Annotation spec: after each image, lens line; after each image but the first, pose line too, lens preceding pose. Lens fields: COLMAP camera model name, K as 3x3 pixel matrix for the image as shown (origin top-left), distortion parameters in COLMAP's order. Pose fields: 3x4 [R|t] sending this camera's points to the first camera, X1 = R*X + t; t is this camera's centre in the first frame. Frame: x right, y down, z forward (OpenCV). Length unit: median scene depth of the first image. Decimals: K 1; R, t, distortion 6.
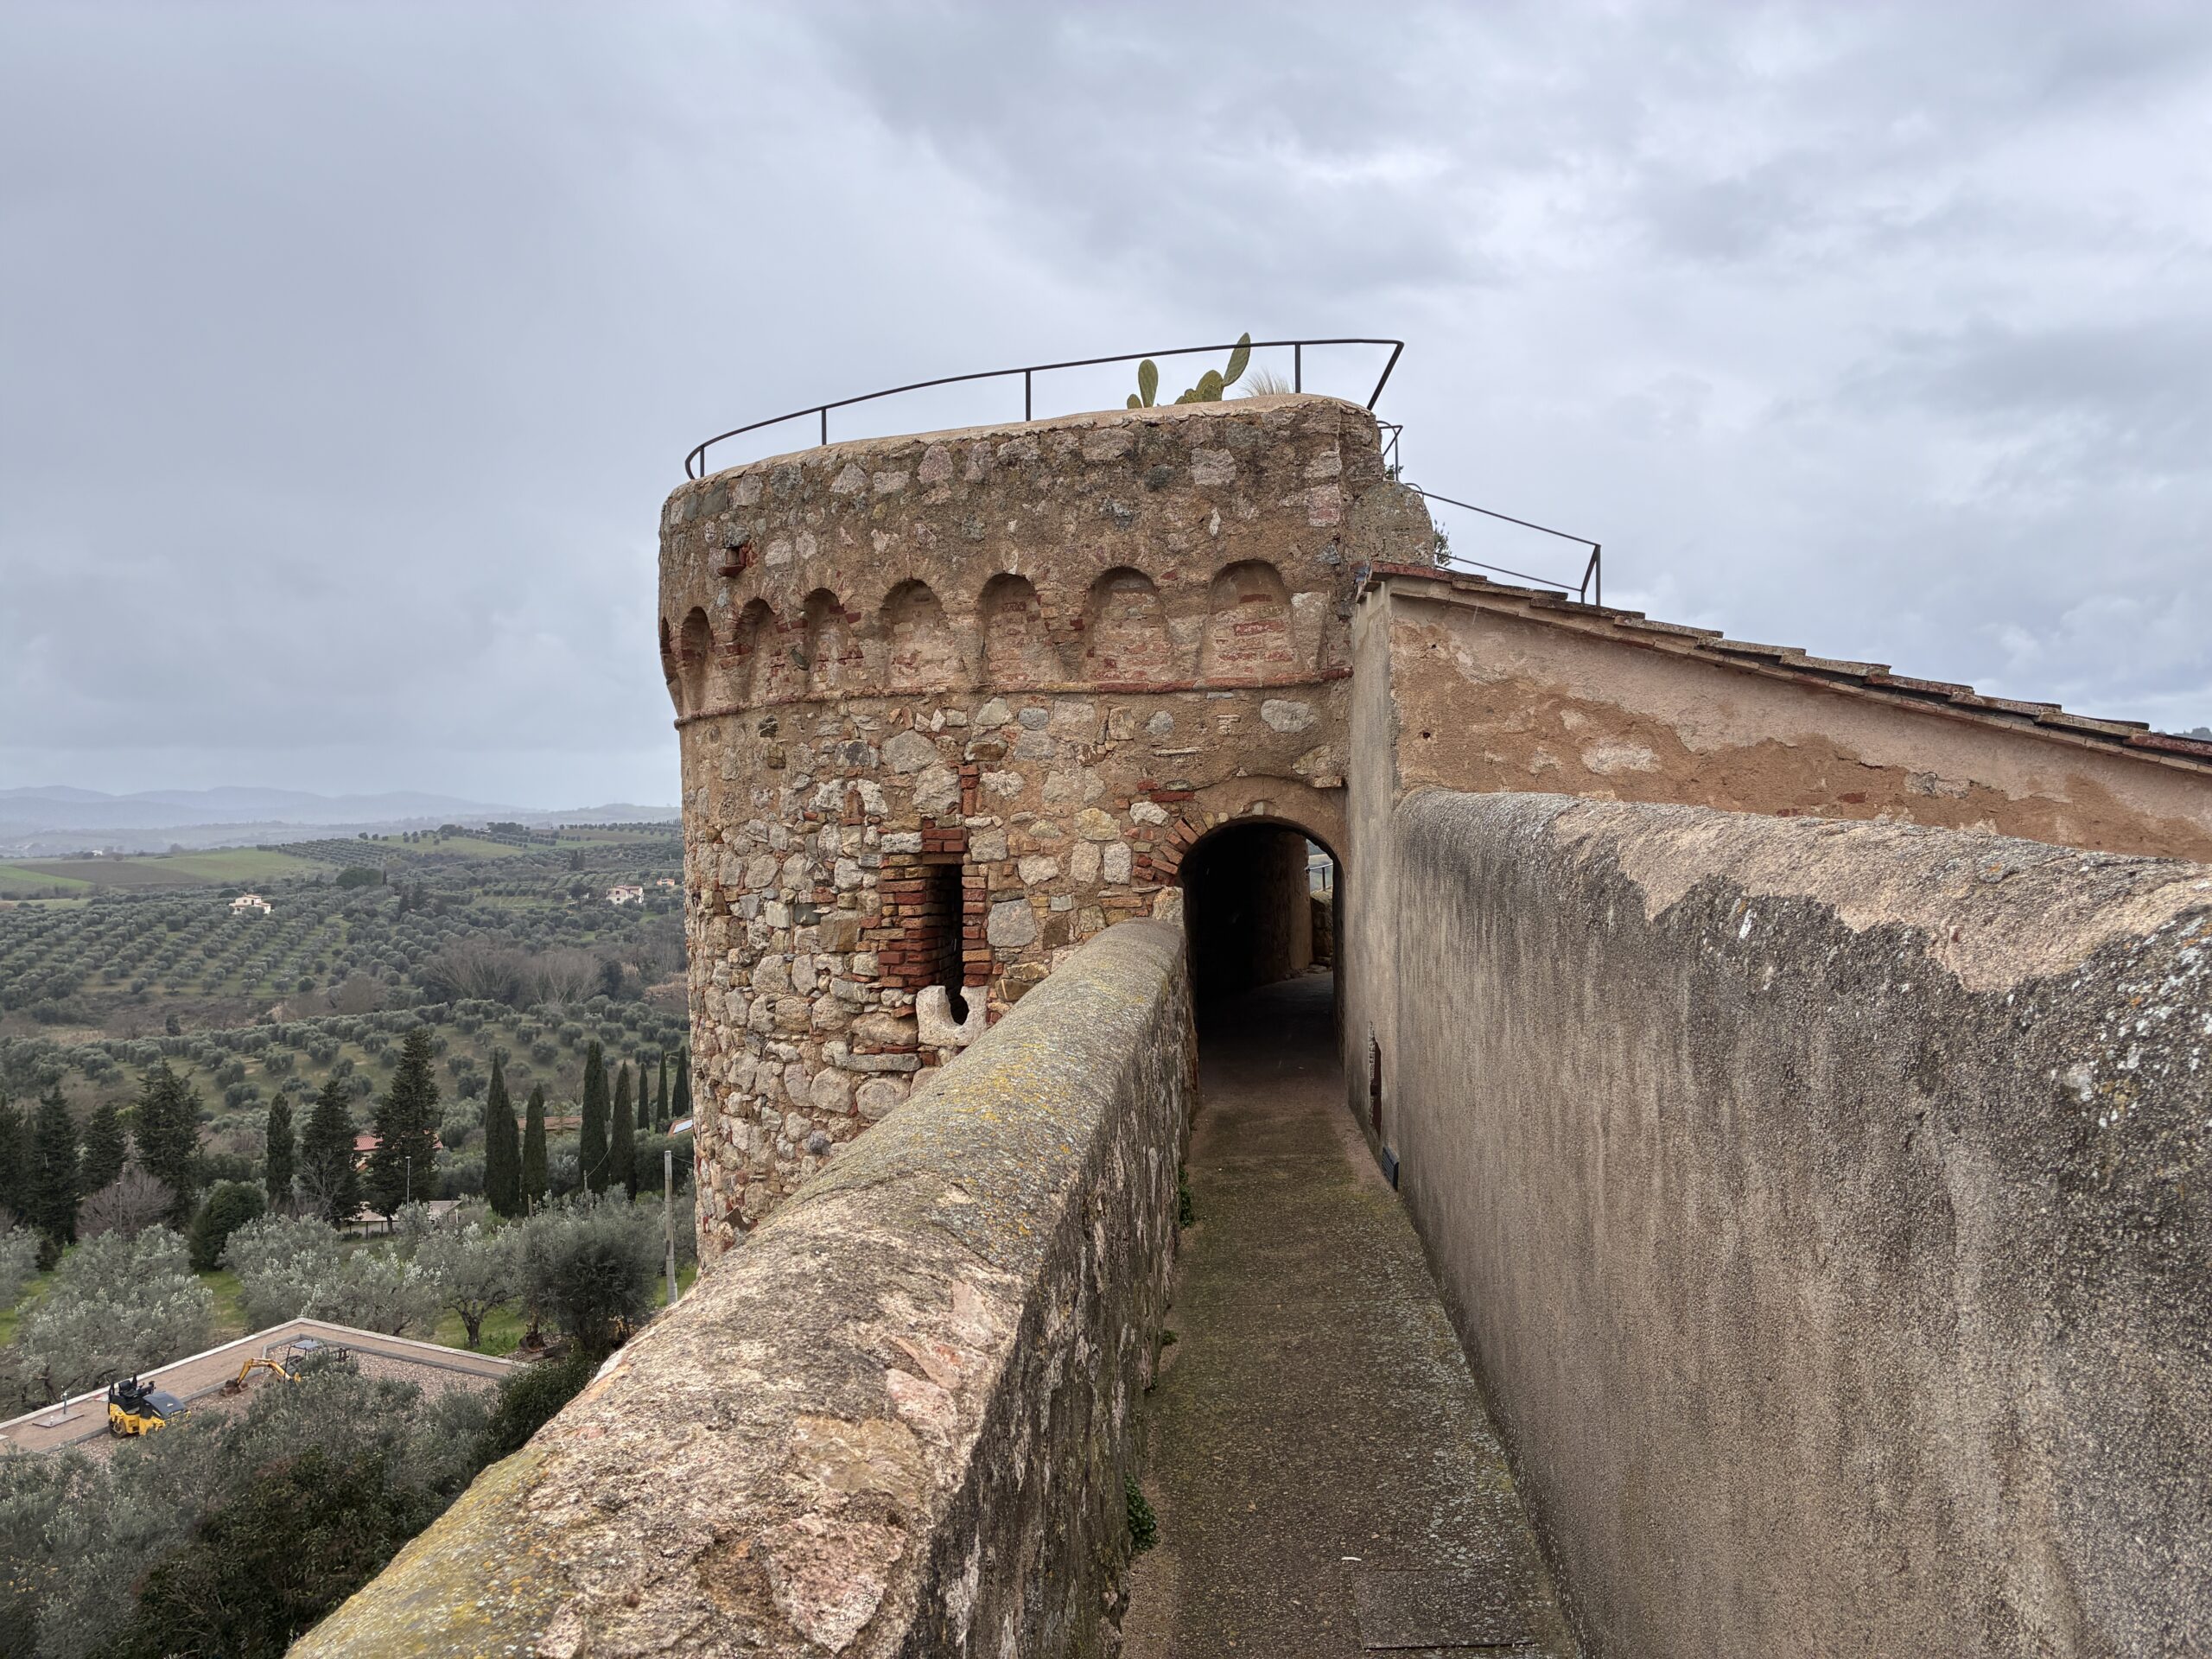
lens RADIAL K [[1669.2, 0, 1099.0], [0, 1669.2, 841.5], [0, 0, 1]] dist [0.010632, 0.000756]
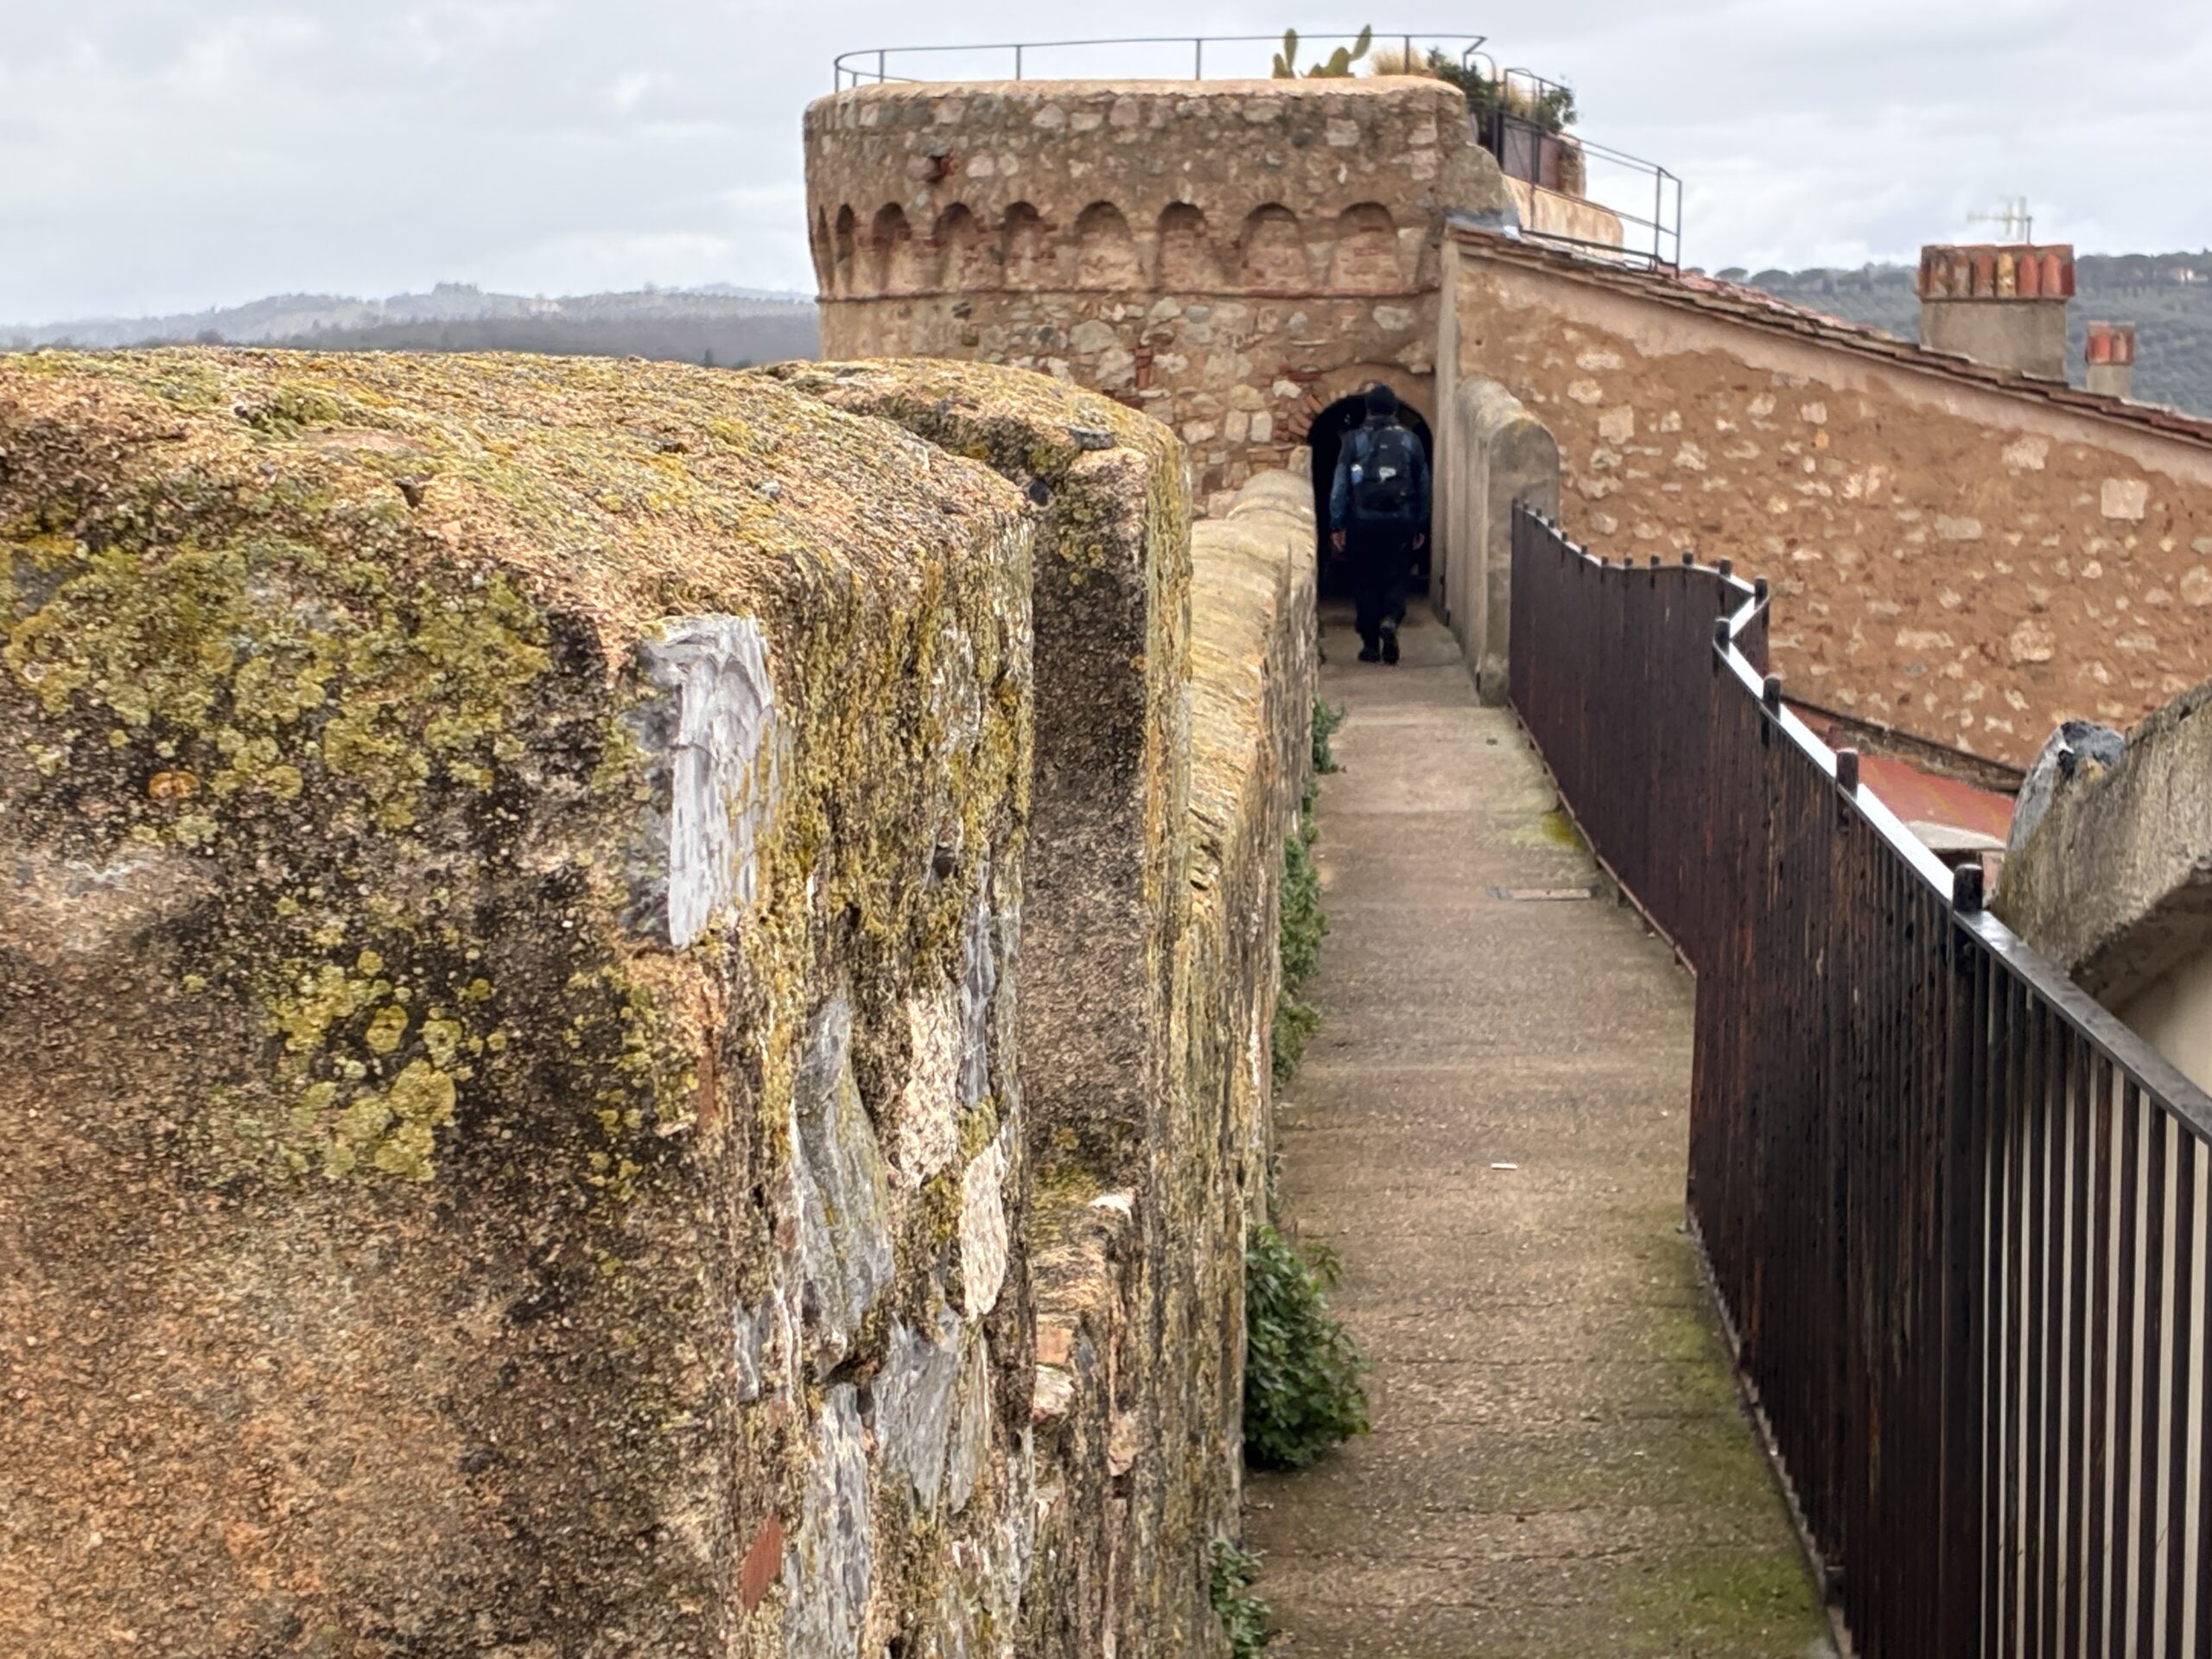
lens RADIAL K [[4673.6, 0, 1115.0], [0, 4673.6, 829.4], [0, 0, 1]] dist [0.132638, 0.000000]
pose [[0.998888, 0.014604, 0.044818, -0.264289], [-0.018156, 0.996639, 0.079885, 0.036311], [-0.043501, -0.080610, 0.995796, -2.683093]]
